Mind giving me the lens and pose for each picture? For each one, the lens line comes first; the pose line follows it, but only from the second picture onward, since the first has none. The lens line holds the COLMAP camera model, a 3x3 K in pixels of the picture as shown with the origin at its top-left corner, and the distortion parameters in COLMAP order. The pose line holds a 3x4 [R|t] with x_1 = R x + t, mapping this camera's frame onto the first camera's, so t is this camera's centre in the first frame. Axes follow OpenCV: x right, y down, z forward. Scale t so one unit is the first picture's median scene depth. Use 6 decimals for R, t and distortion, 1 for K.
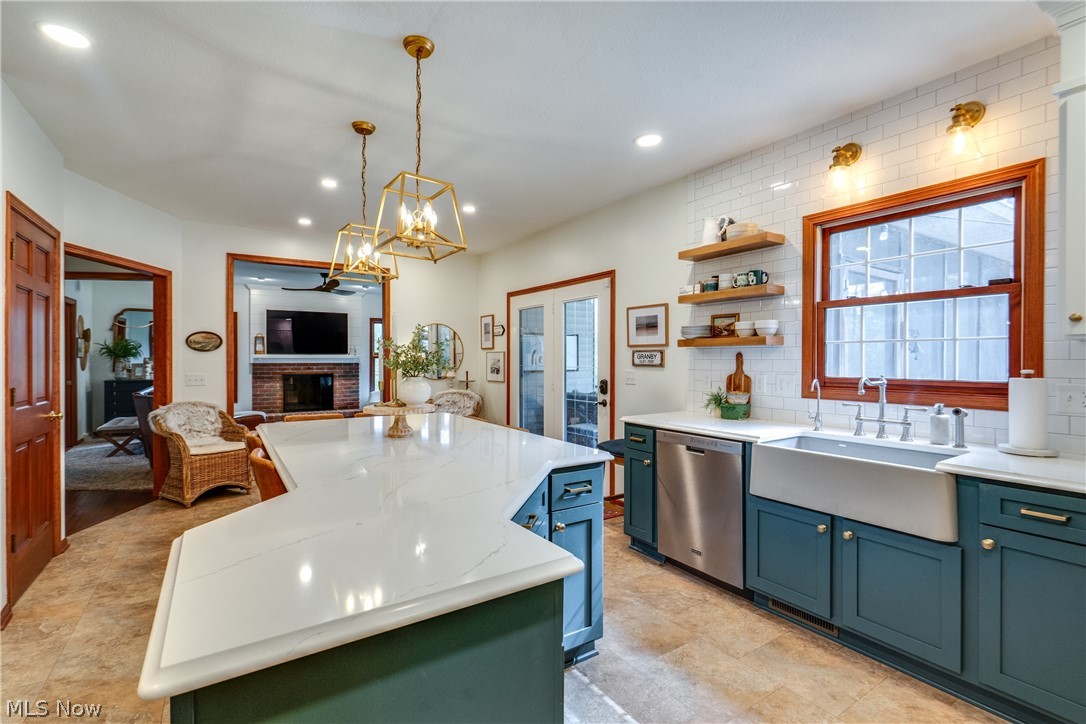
lens RADIAL K [[499.4, 0, 543.0], [0, 499.4, 362.0], [0, 0, 1]] dist [0.001741, 0.000832]
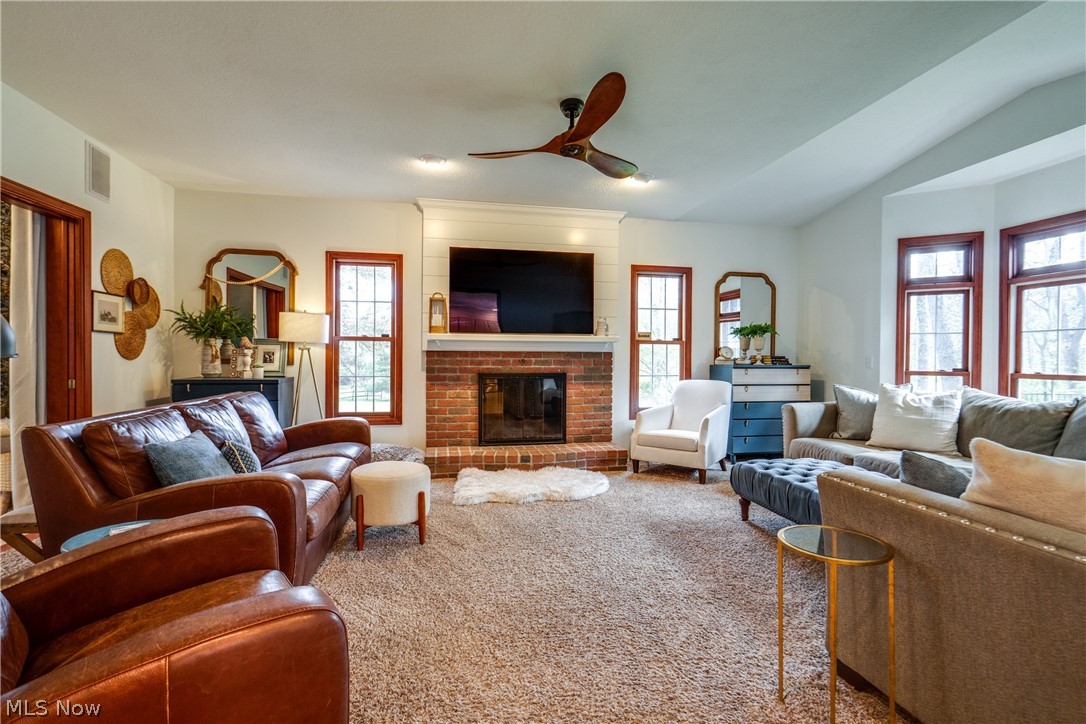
lens RADIAL K [[499.4, 0, 543.0], [0, 499.4, 362.0], [0, 0, 1]] dist [0.001741, 0.000832]
pose [[0.929717, 0.010008, -0.368139, -0.573013], [-0.009446, 0.999950, 0.003328, 0.024545], [0.368154, 0.000383, 0.929765, 1.165284]]
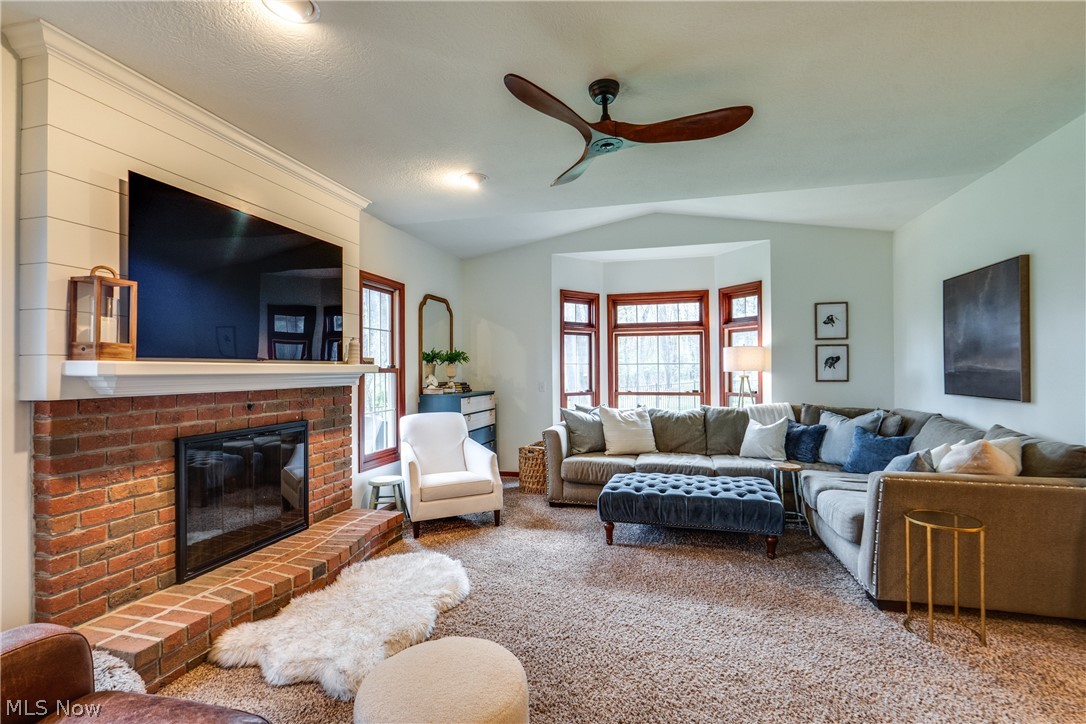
lens RADIAL K [[502.9, 0, 542.1], [0, 502.9, 365.3], [0, 0, 1]] dist [-0.000805, 0.000175]
pose [[0.732610, 0.001594, 0.680647, -1.199061], [0.011068, 0.999837, -0.014254, -0.014834], [-0.680559, 0.017976, 0.732473, 1.454040]]
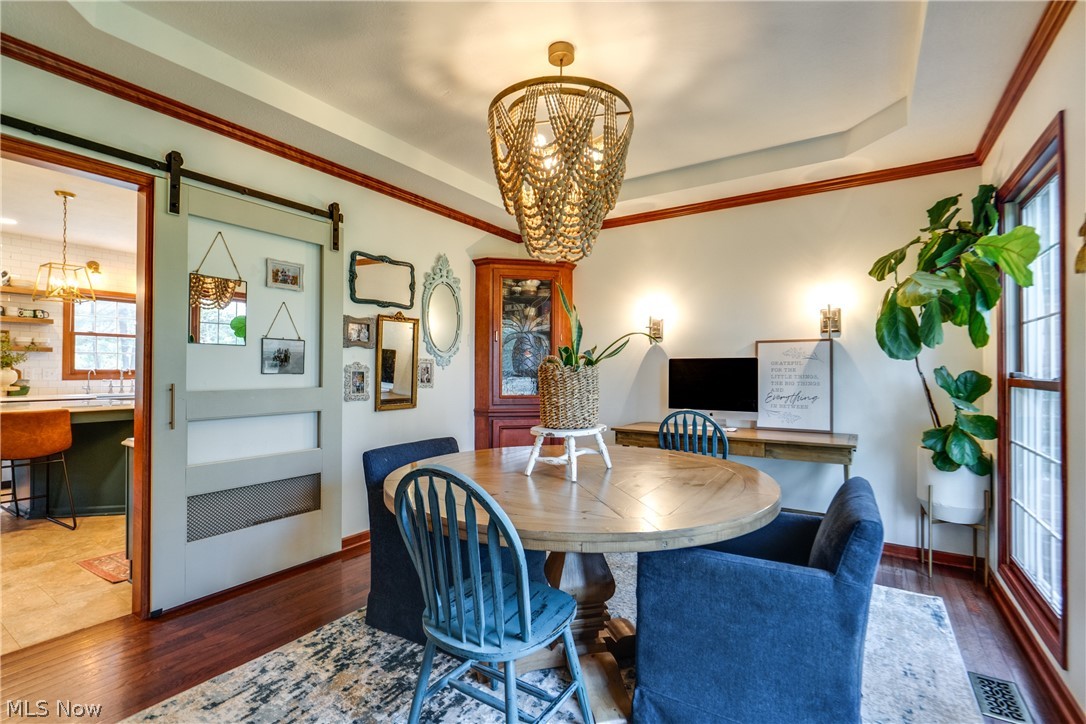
lens RADIAL K [[502.9, 0, 542.1], [0, 502.9, 365.3], [0, 0, 1]] dist [-0.000805, 0.000175]
pose [[-0.407405, 0.009934, 0.913194, -1.336169], [0.004122, 0.999951, -0.009039, 0.025579], [-0.913238, 0.000082, -0.407426, 0.068200]]
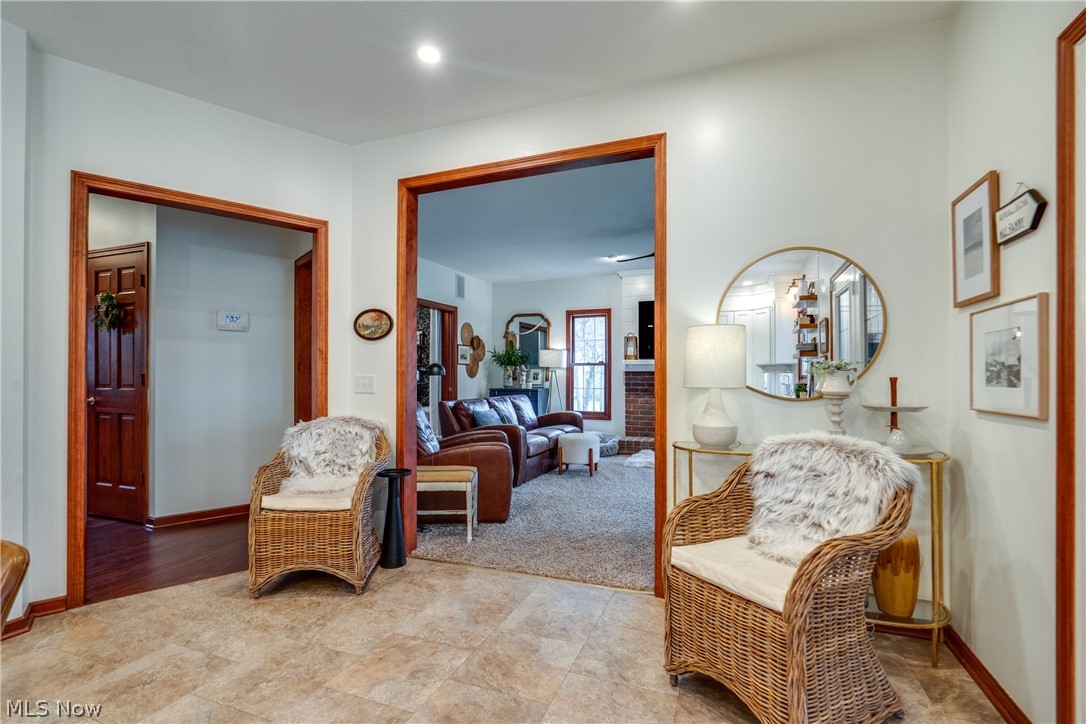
lens RADIAL K [[503.6, 0, 540.1], [0, 503.6, 373.9], [0, 0, 1]] dist [-0.001019, 0.000169]
pose [[0.581504, -0.002876, -0.813538, -0.028929], [-0.006762, 0.999942, -0.008368, 0.029404], [0.813515, 0.010367, 0.581451, 0.899376]]
